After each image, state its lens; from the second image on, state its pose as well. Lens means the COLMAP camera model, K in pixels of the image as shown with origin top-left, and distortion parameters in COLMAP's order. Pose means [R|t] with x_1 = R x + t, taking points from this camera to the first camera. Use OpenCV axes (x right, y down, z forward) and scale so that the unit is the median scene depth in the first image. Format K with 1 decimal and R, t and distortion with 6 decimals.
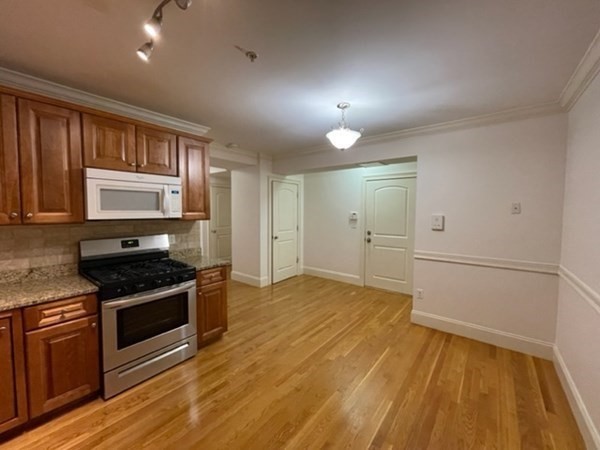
lens RADIAL K [[243.3, 0, 297.1], [0, 243.3, 222.7], [0, 0, 1]] dist [0.001127, -0.004176]
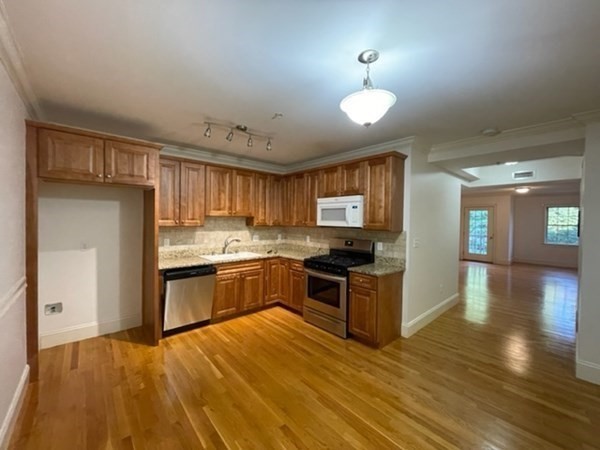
lens RADIAL K [[243.3, 0, 297.1], [0, 243.3, 222.7], [0, 0, 1]] dist [0.001127, -0.004176]
pose [[-0.170634, 0.004092, -0.985326, 0.686216], [-0.066117, 0.997690, 0.015593, -0.035653], [0.983114, 0.067808, -0.169969, 0.767110]]
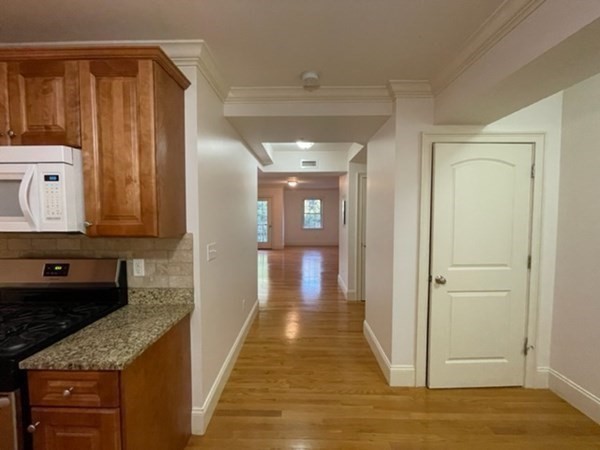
lens RADIAL K [[243.3, 0, 297.1], [0, 243.3, 222.7], [0, 0, 1]] dist [0.001127, -0.004176]
pose [[0.611978, 0.029282, -0.790333, 0.139134], [-0.037039, 0.999279, 0.008343, -0.050079], [0.790007, 0.024167, 0.612621, 0.905670]]
